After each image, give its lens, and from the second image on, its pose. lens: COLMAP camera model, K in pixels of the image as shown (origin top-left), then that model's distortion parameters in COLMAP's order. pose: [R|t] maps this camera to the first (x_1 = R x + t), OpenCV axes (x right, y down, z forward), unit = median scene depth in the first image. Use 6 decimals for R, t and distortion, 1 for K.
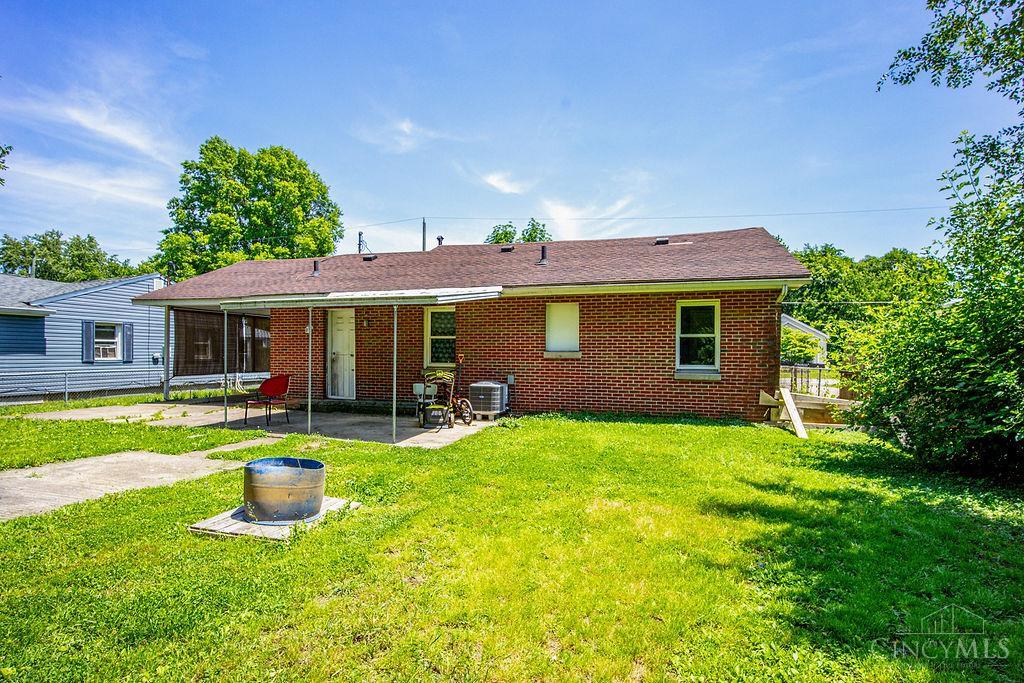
lens RADIAL K [[451.8, 0, 512.7], [0, 451.8, 347.6], [0, 0, 1]] dist [-0.020471, 0.005962]
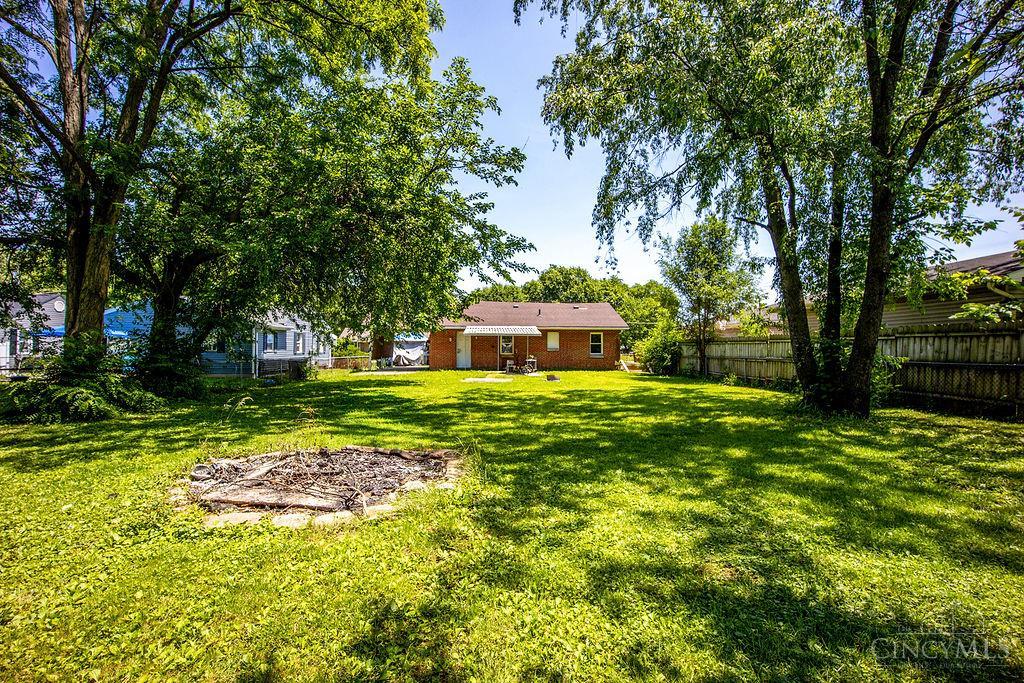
lens RADIAL K [[451.8, 0, 512.7], [0, 451.8, 347.6], [0, 0, 1]] dist [-0.020471, 0.005962]
pose [[0.917339, -0.000375, 0.398107, -1.252458], [-0.003869, 0.999944, 0.009856, -0.027658], [-0.398089, -0.010582, 0.917286, -1.497128]]
